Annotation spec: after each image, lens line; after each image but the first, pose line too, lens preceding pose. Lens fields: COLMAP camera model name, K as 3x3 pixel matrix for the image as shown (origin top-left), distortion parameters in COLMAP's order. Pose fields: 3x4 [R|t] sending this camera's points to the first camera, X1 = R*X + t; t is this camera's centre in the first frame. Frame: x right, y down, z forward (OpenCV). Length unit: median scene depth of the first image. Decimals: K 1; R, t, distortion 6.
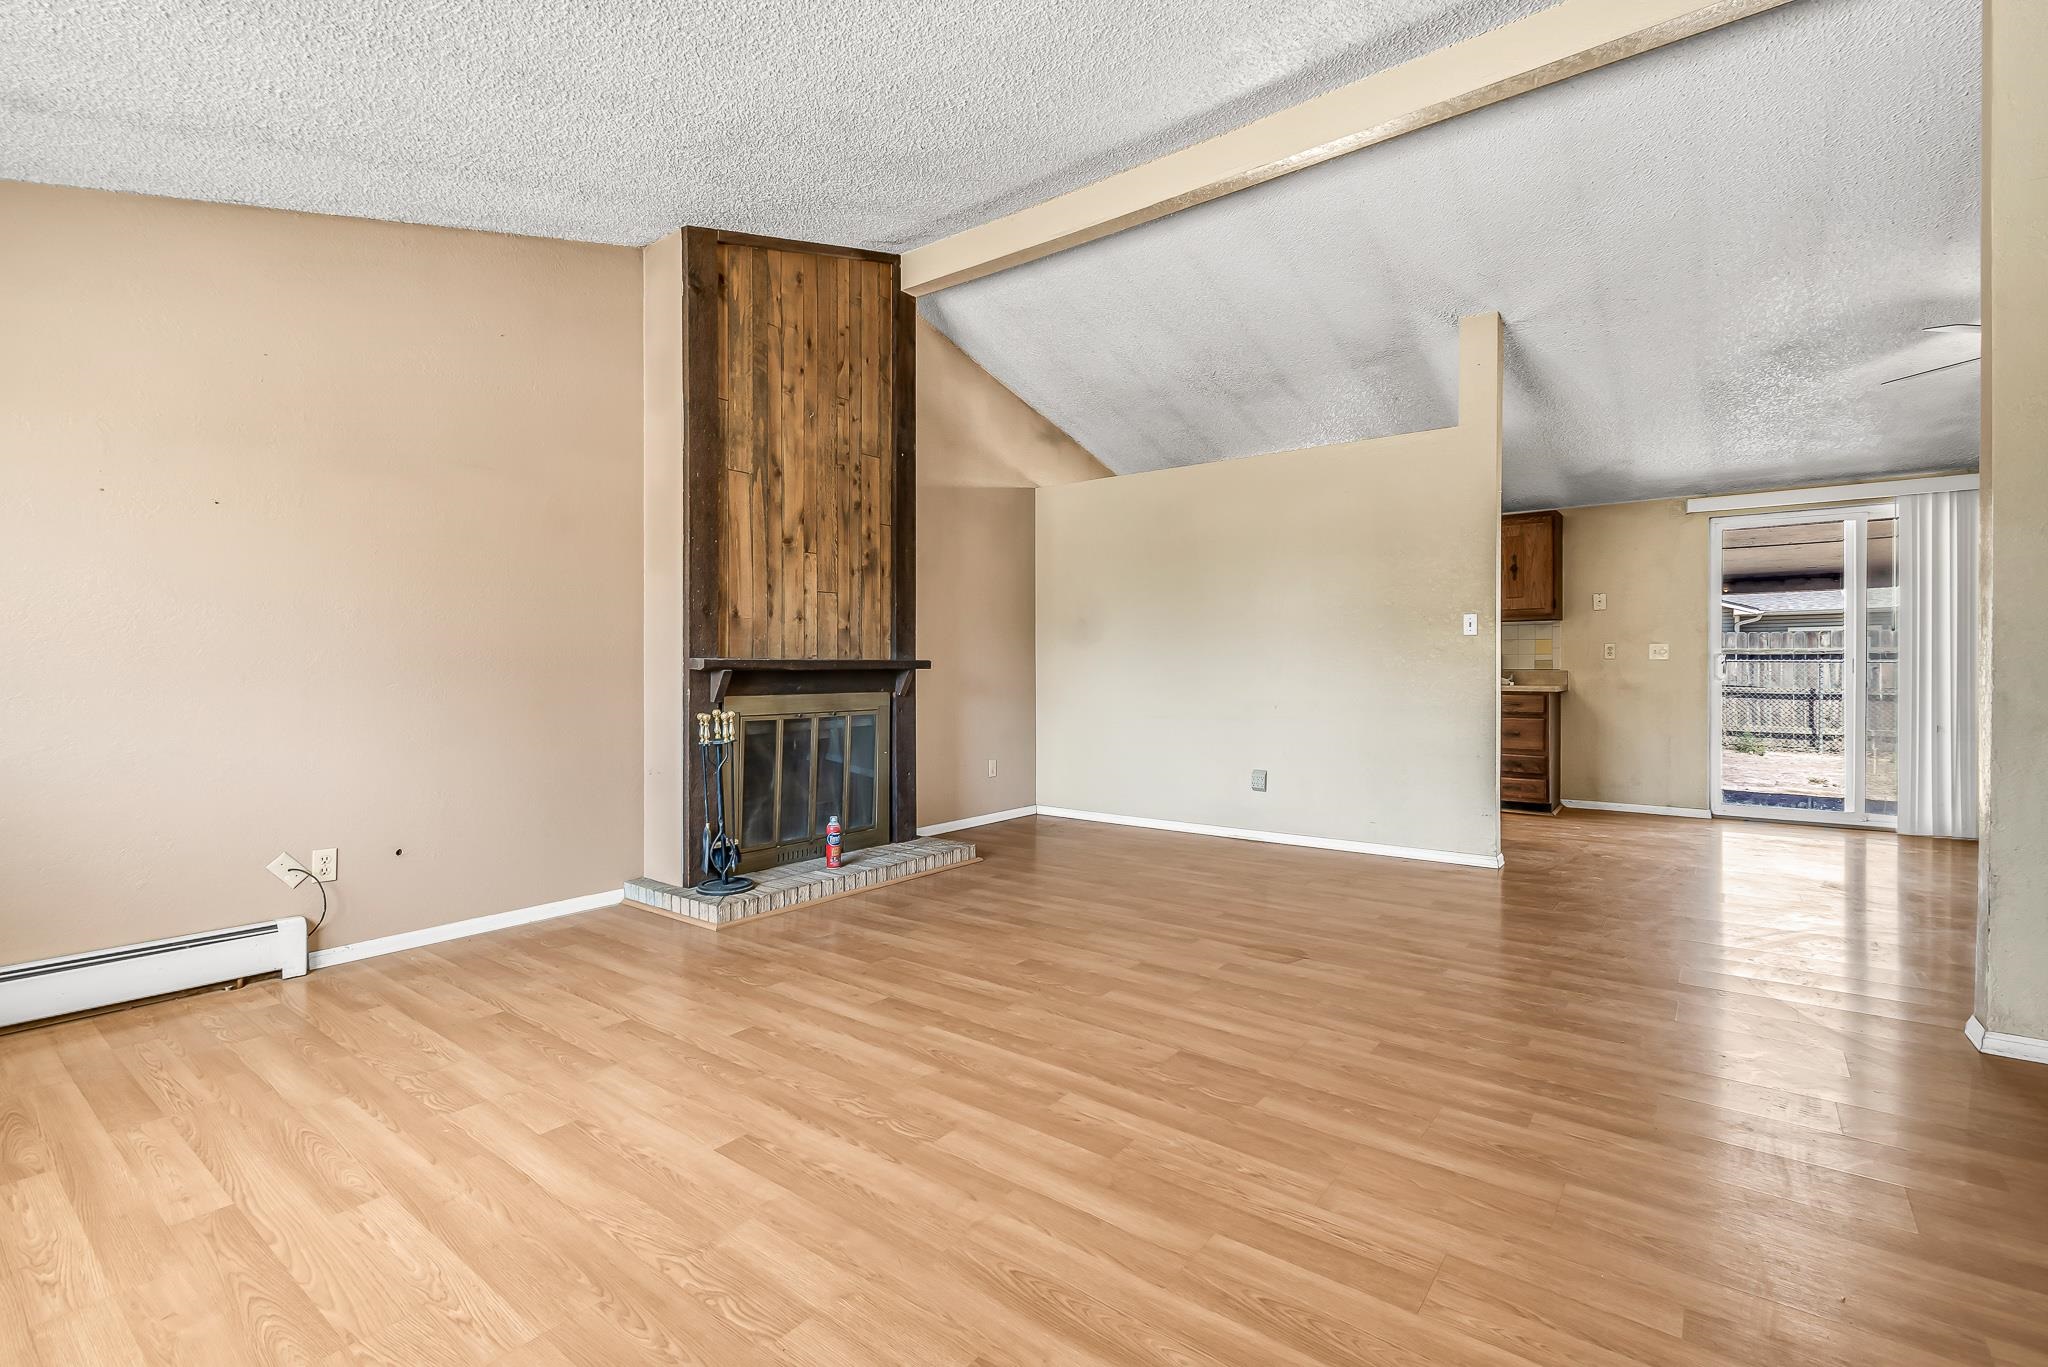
lens RADIAL K [[930.2, 0, 1032.1], [0, 930.2, 674.6], [0, 0, 1]] dist [0.002315, -0.000873]
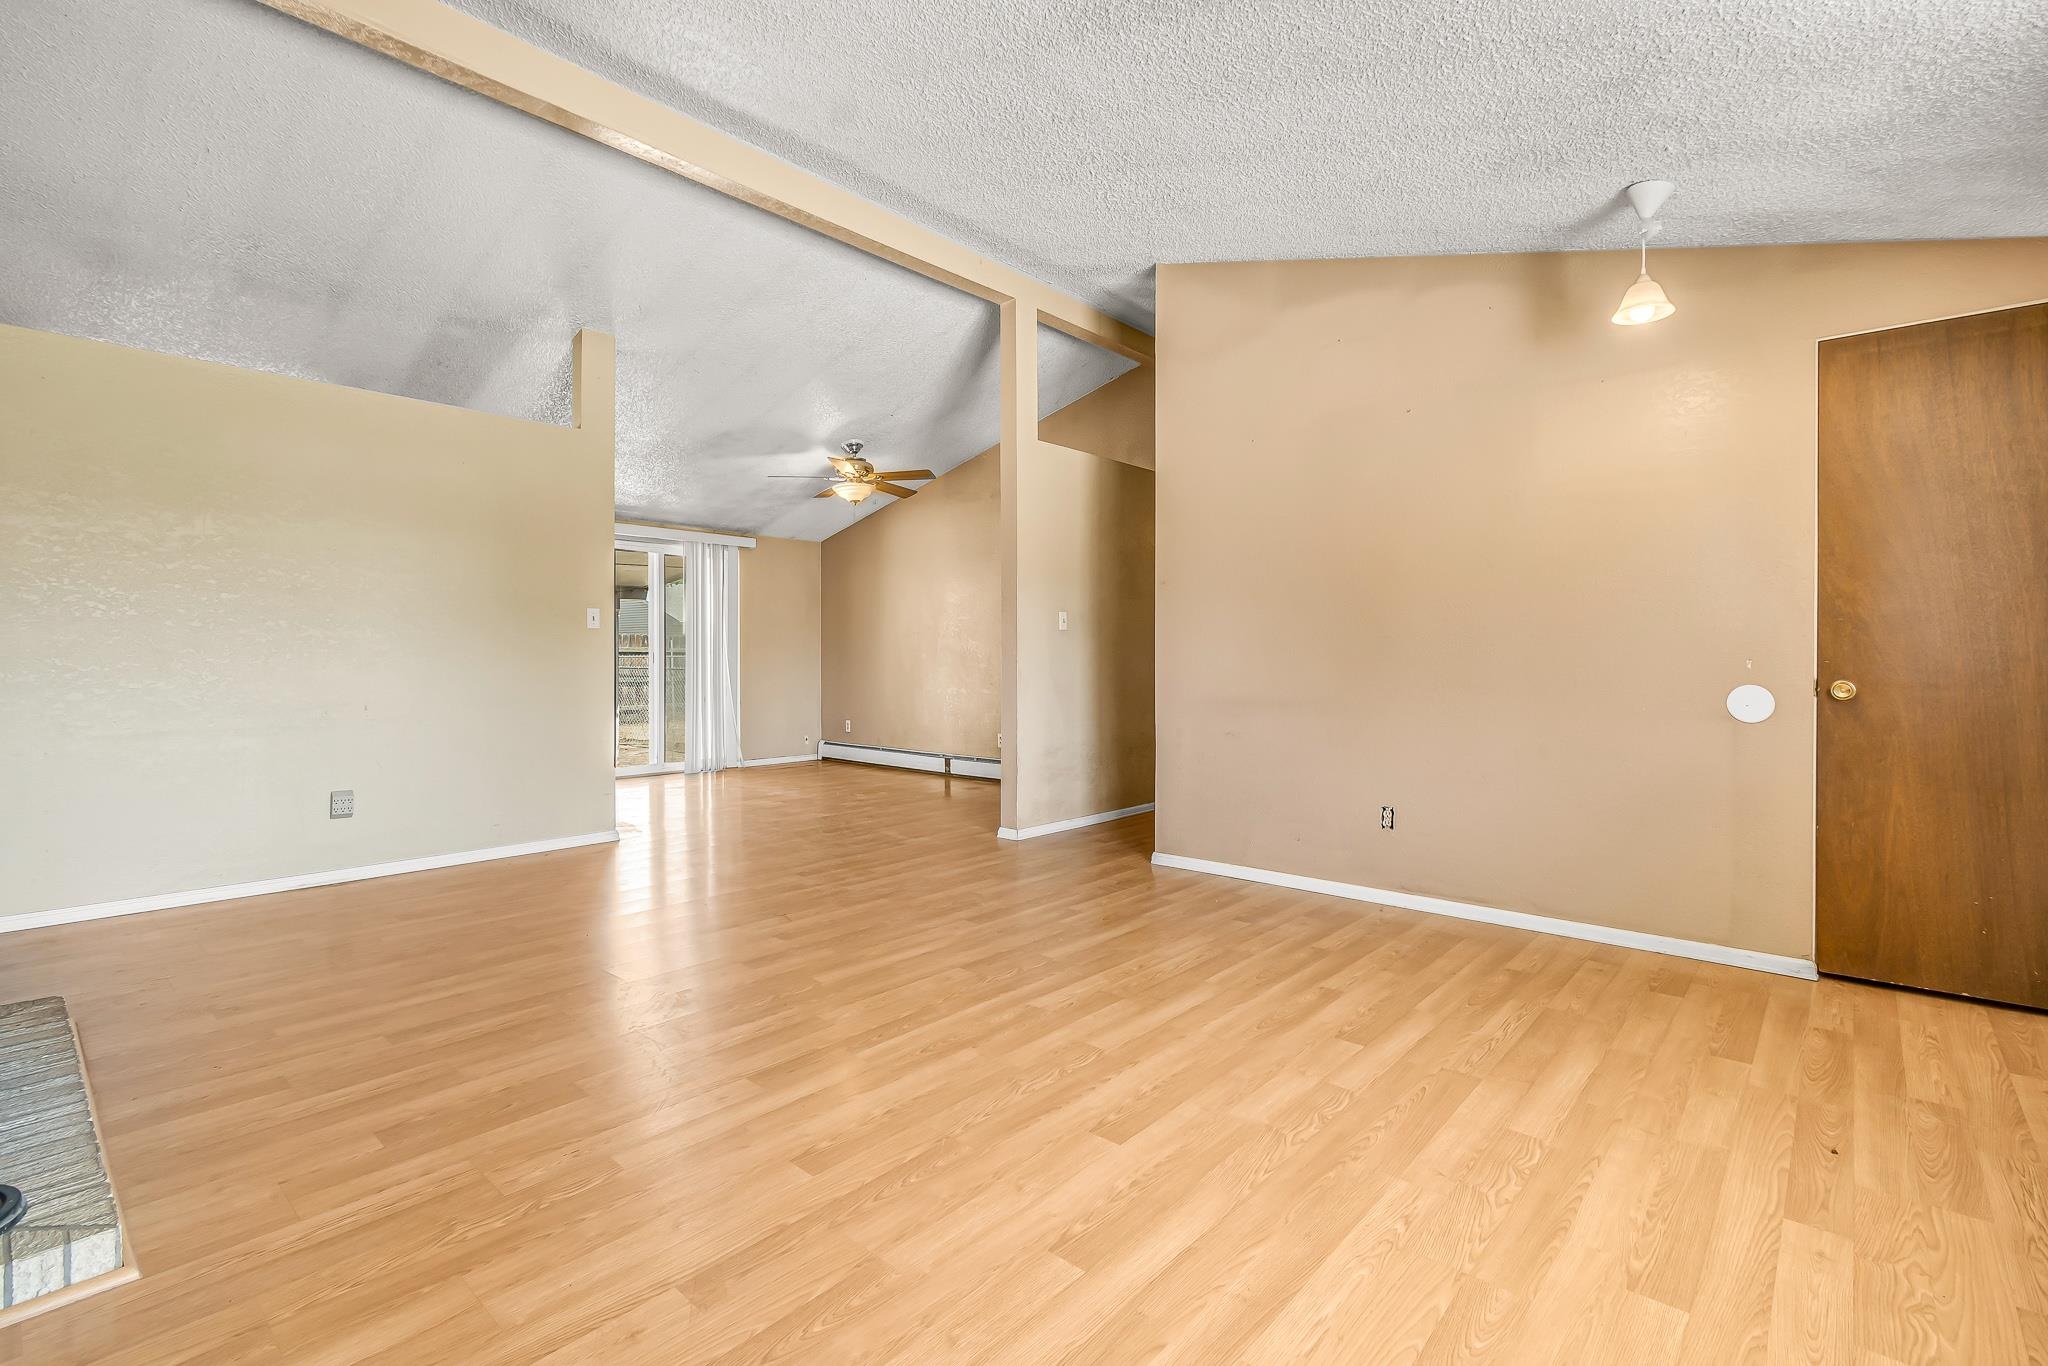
lens RADIAL K [[920.7, 0, 1032.5], [0, 920.7, 659.8], [0, 0, 1]] dist [0.001538, 0.000304]
pose [[0.072024, -0.000933, 0.997402, -0.992213], [0.010141, 0.999949, 0.000203, -0.003045], [-0.997351, 0.010100, 0.072029, 0.764013]]
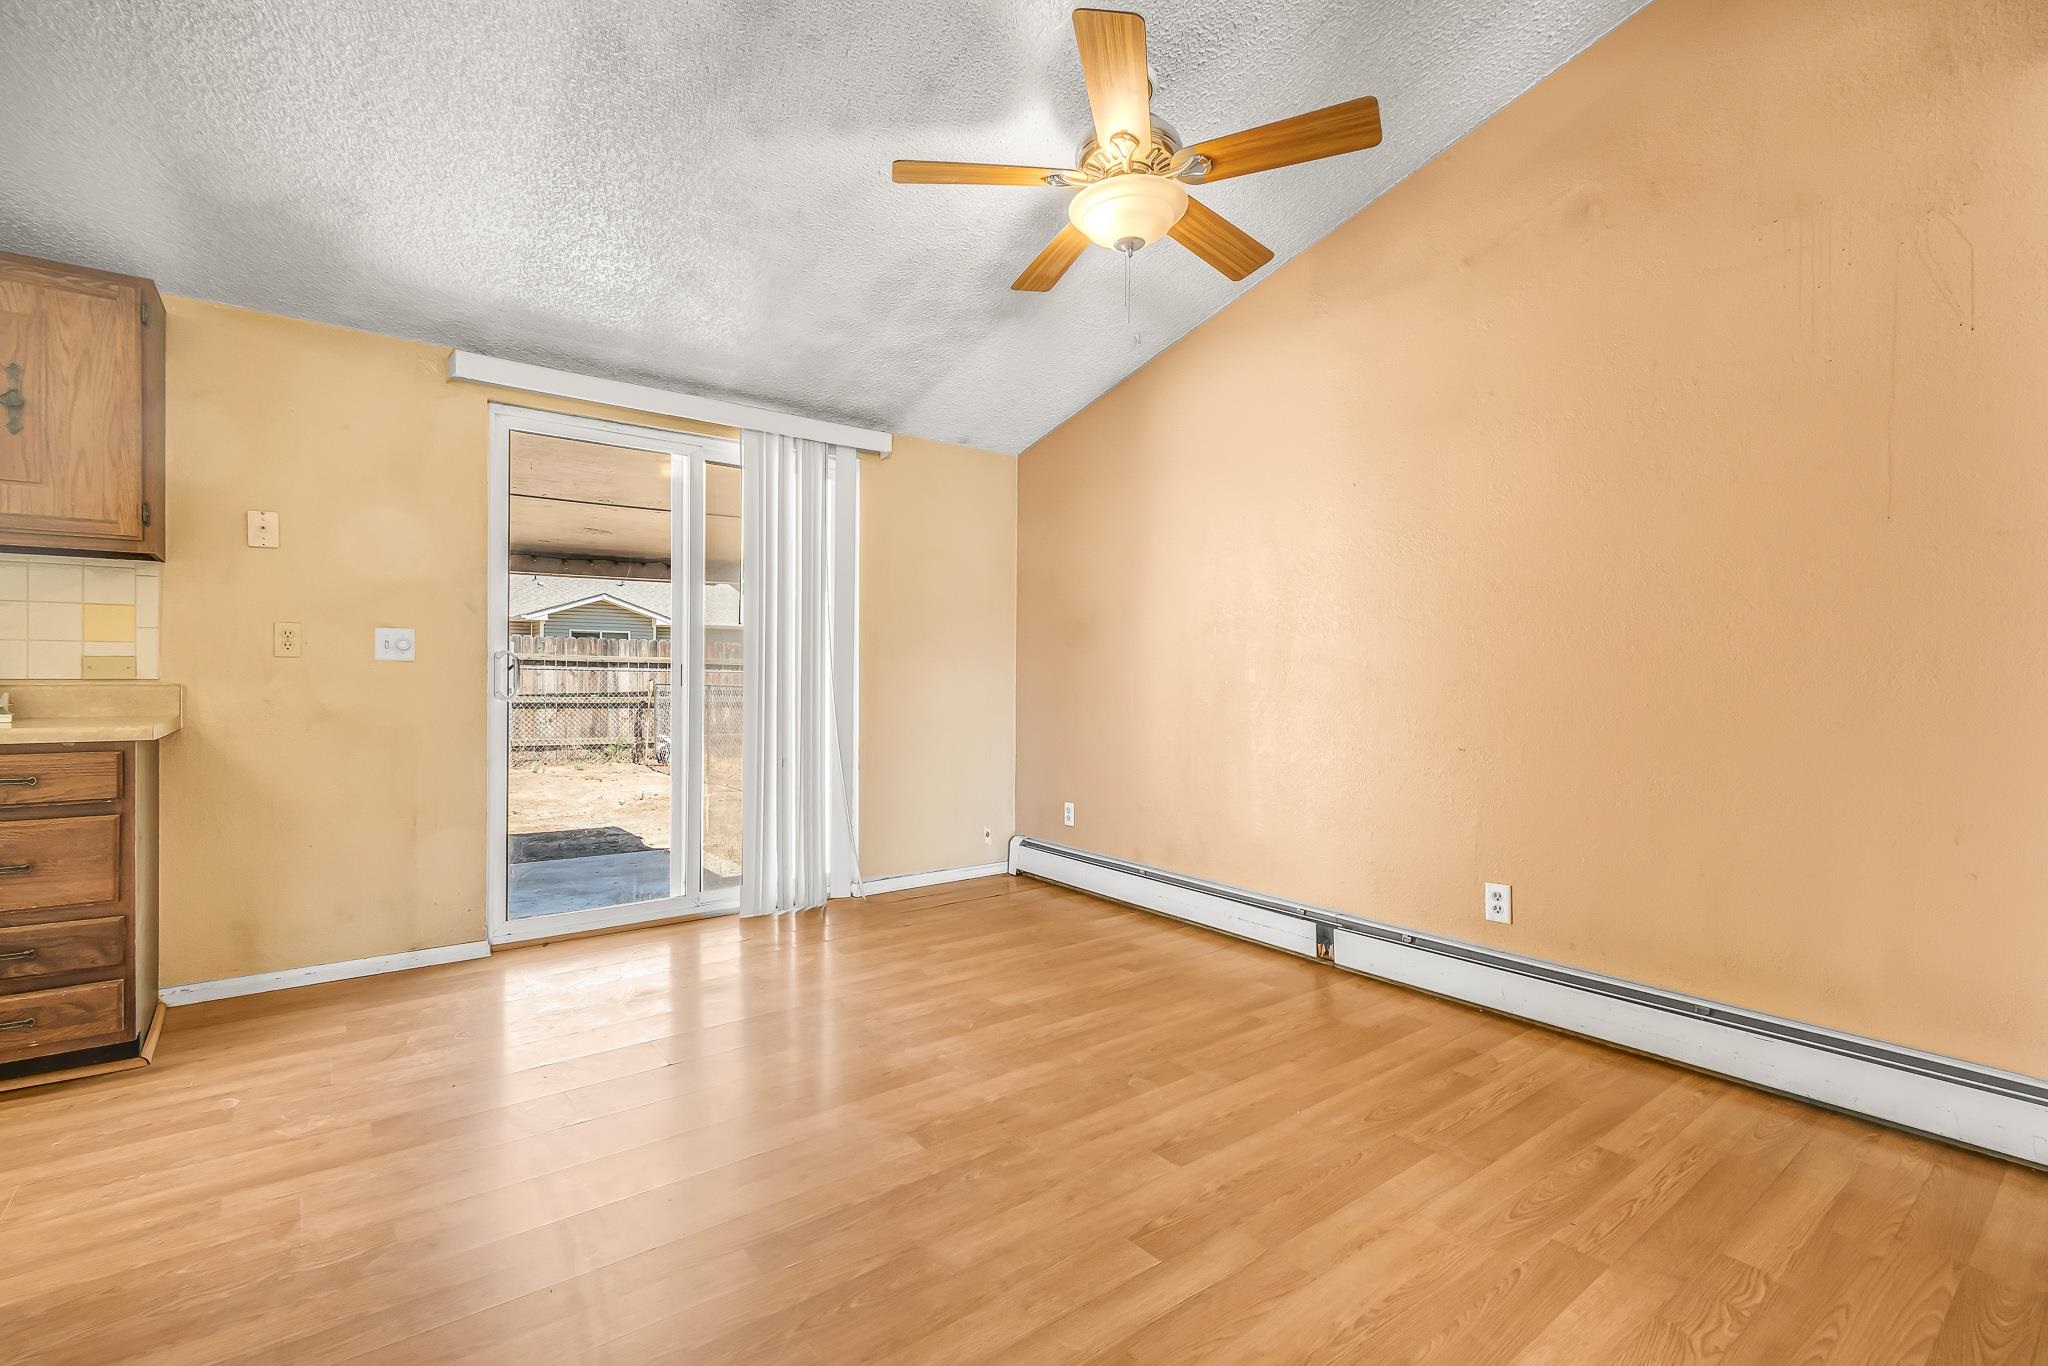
lens RADIAL K [[930.2, 0, 1032.1], [0, 930.2, 674.1], [0, 0, 1]] dist [0.002315, -0.000873]
pose [[0.247080, 0.001666, 0.968994, 0.670156], [0.000352, 0.999998, -0.001809, -0.018970], [-0.968995, 0.000788, 0.247079, 1.330748]]
